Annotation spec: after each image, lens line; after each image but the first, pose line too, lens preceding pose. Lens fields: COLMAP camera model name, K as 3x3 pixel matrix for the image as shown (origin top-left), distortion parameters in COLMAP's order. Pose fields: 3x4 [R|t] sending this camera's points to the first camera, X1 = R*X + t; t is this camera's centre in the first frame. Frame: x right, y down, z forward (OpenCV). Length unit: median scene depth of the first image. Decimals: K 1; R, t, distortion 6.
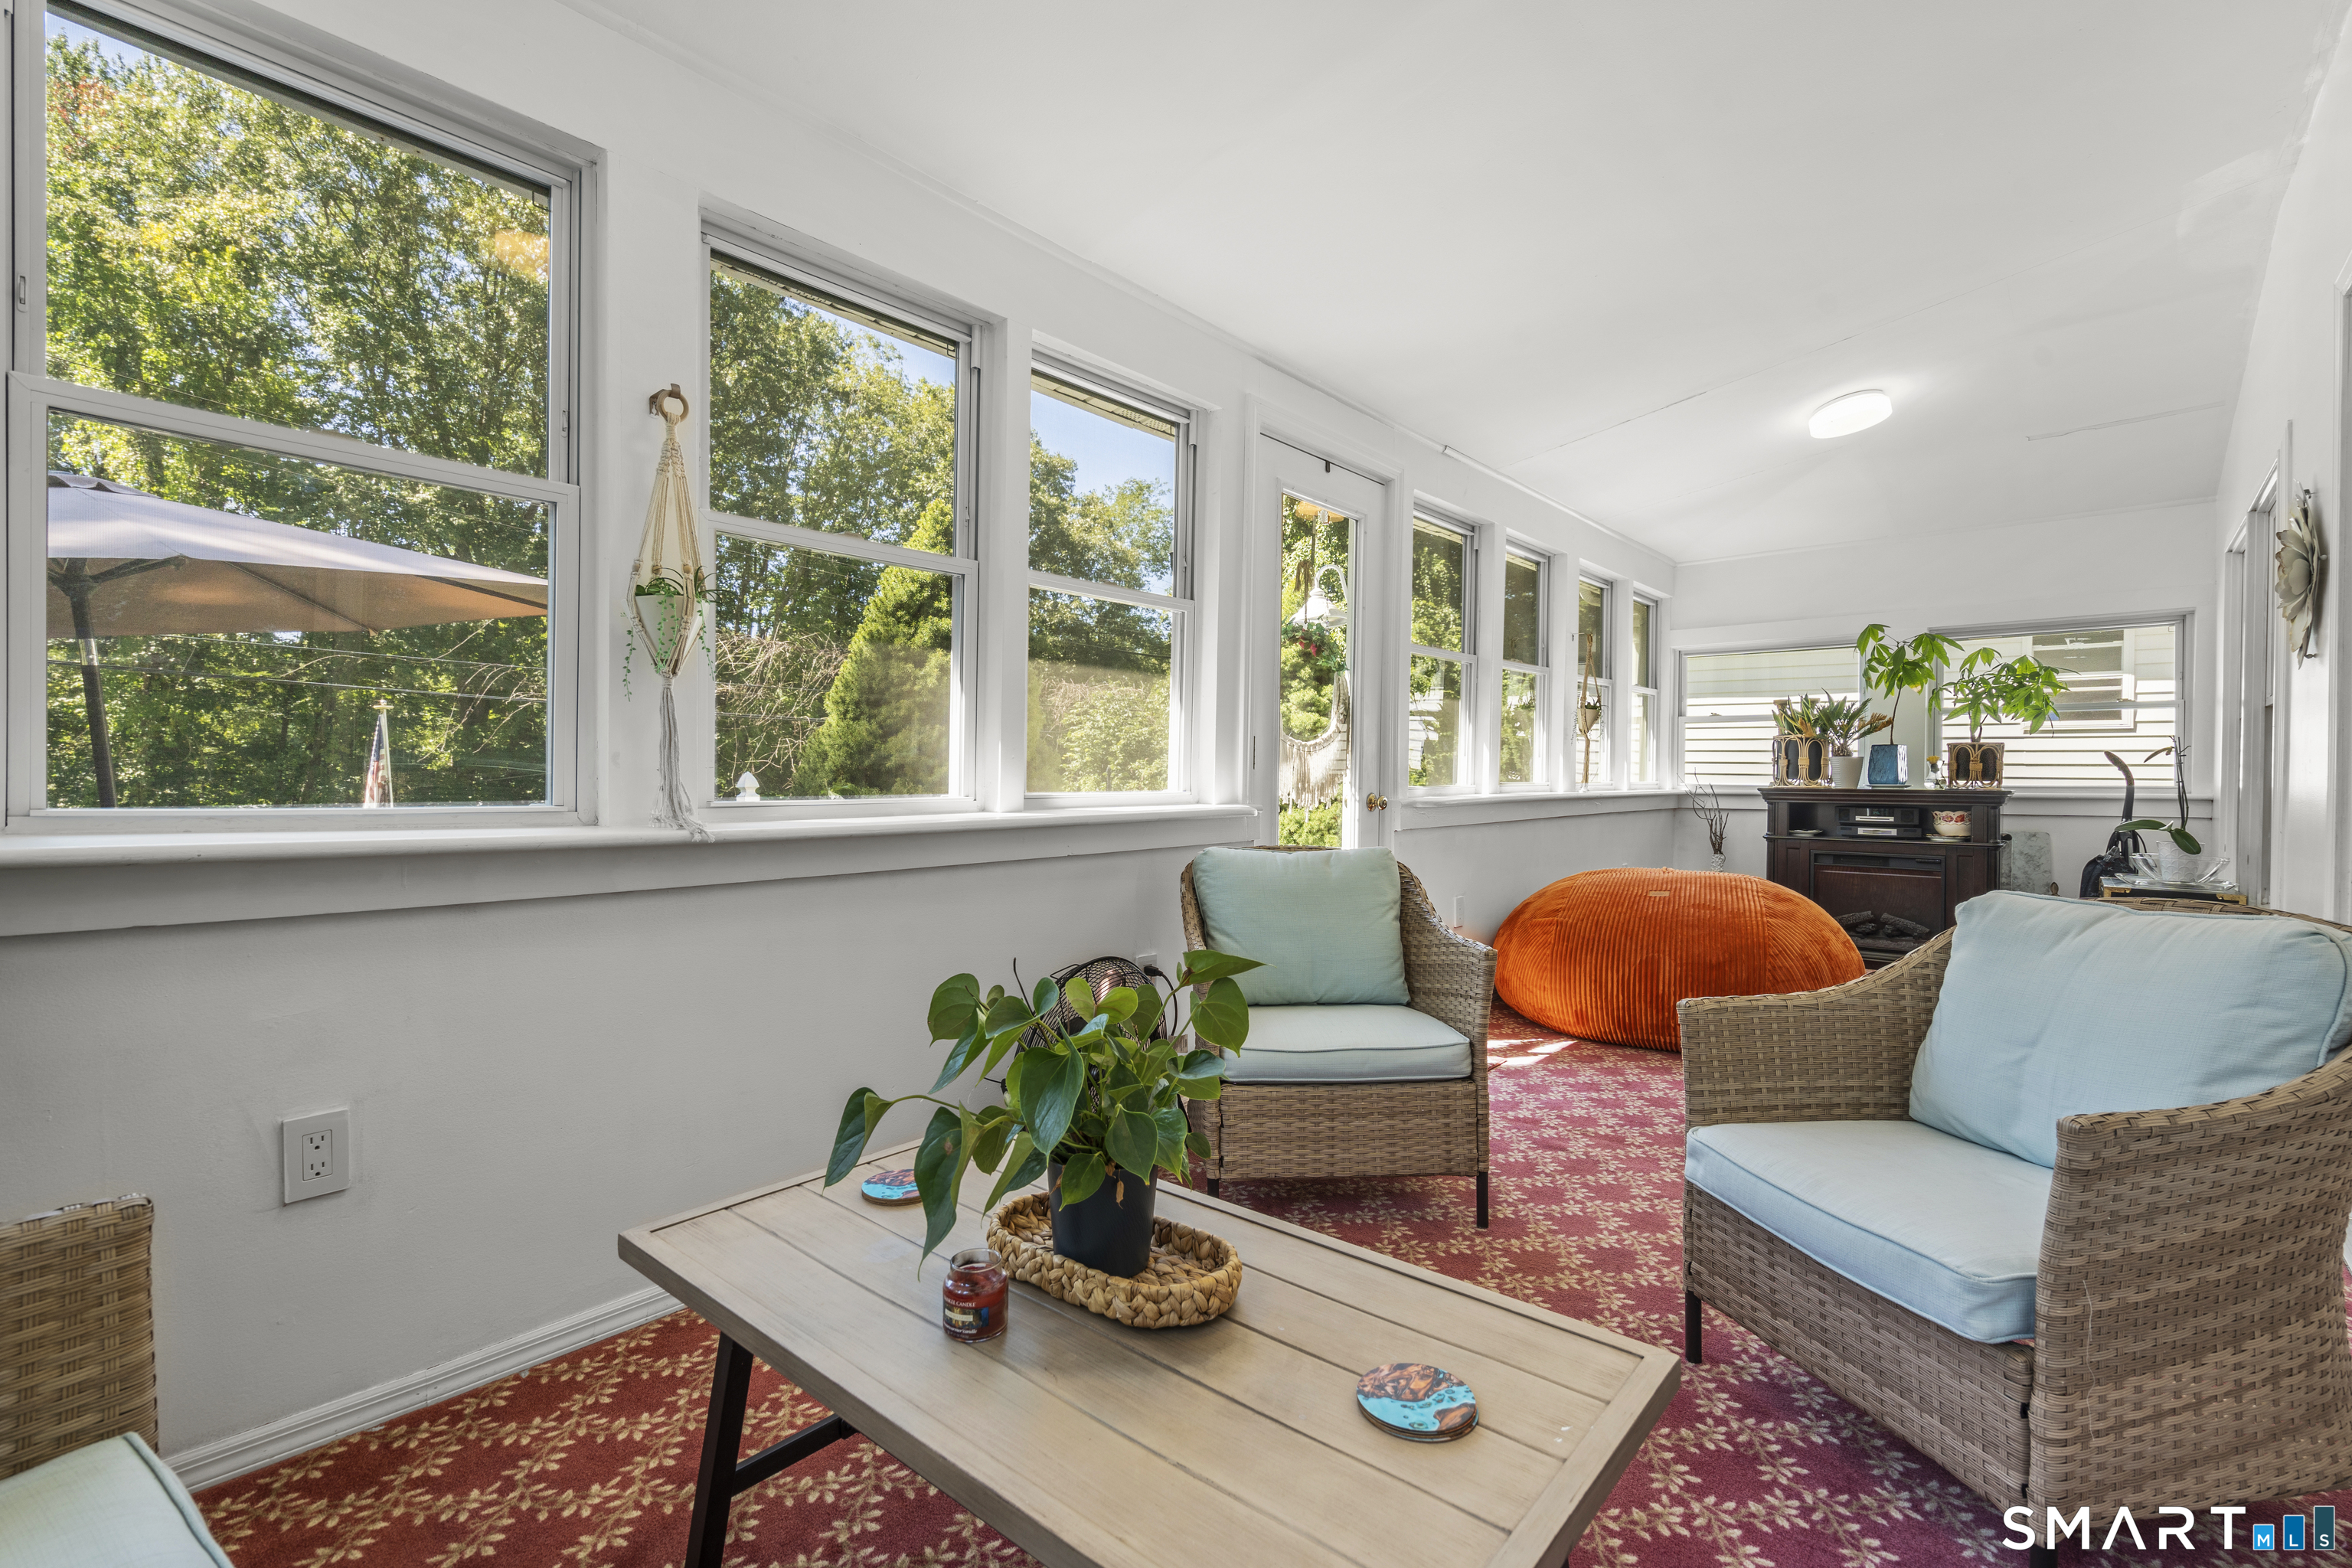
lens RADIAL K [[1058.2, 0, 1182.8], [0, 1058.2, 784.2], [0, 0, 1]] dist [-0.002295, 0.000629]
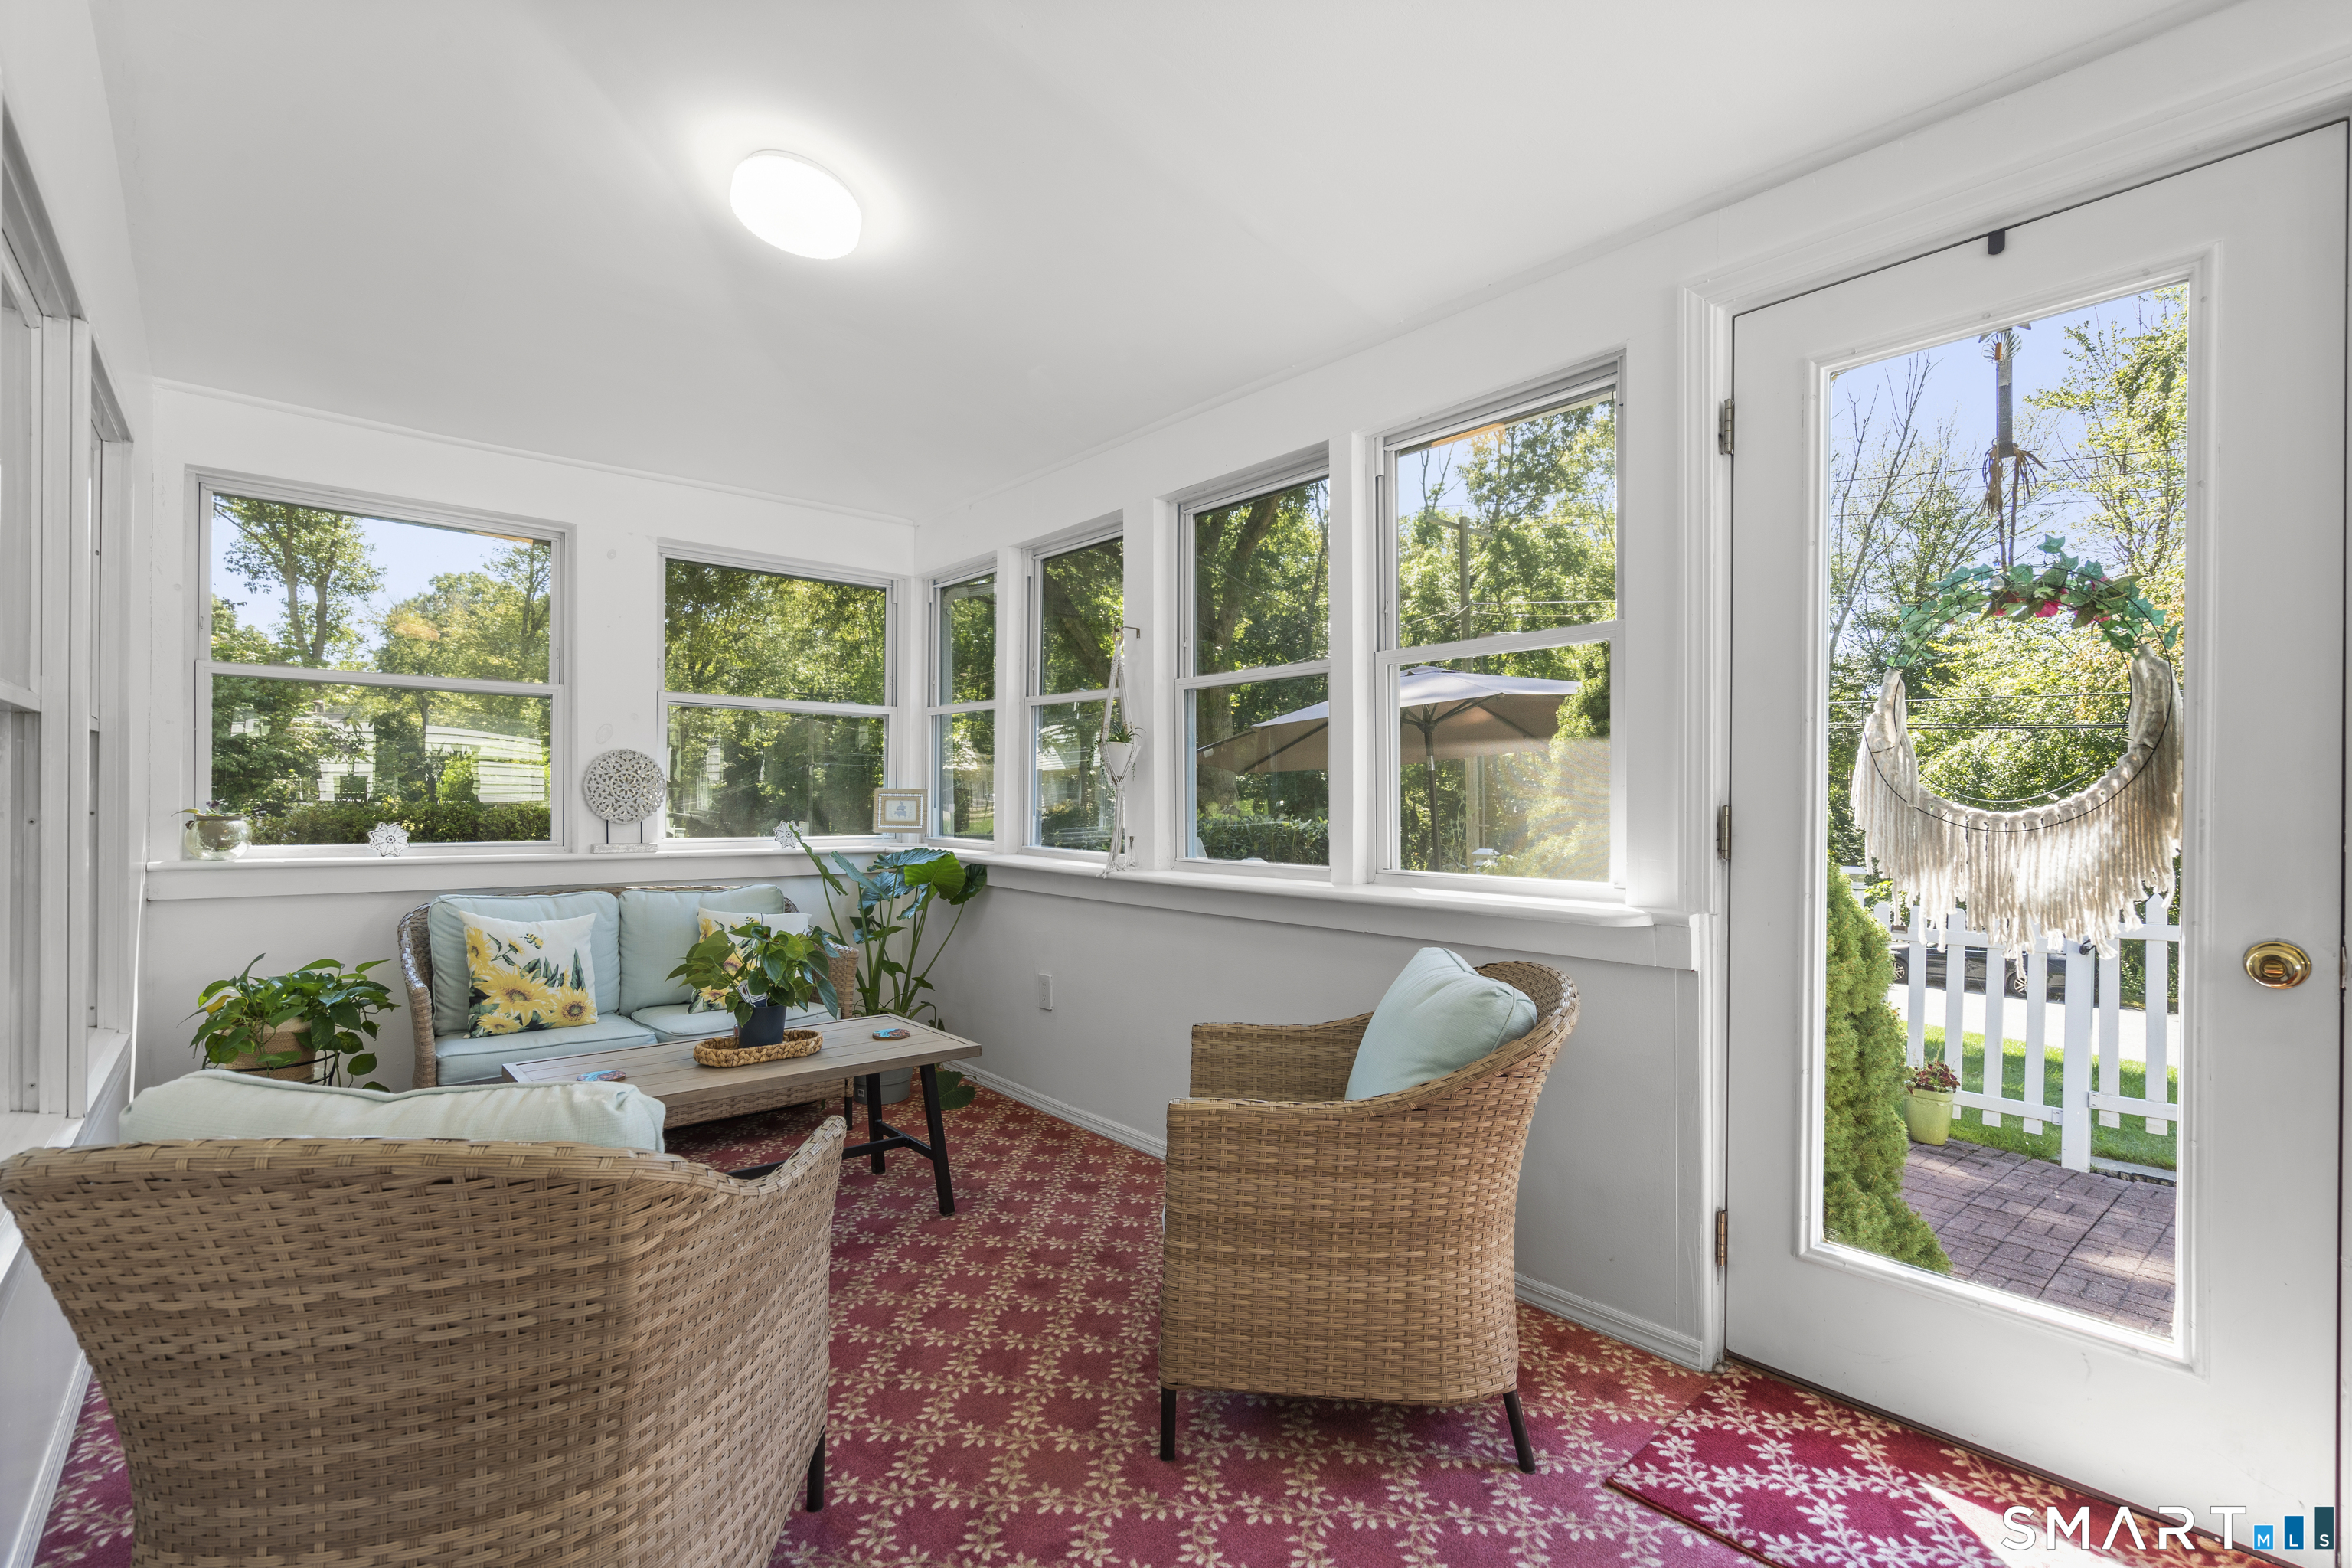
lens RADIAL K [[1058.2, 0, 1182.8], [0, 1058.2, 784.2], [0, 0, 1]] dist [-0.002295, 0.000629]
pose [[-0.155677, -0.013500, -0.987716, 1.266769], [-0.007269, 0.999895, -0.012521, -0.088227], [0.987781, 0.005231, -0.155759, 1.357663]]
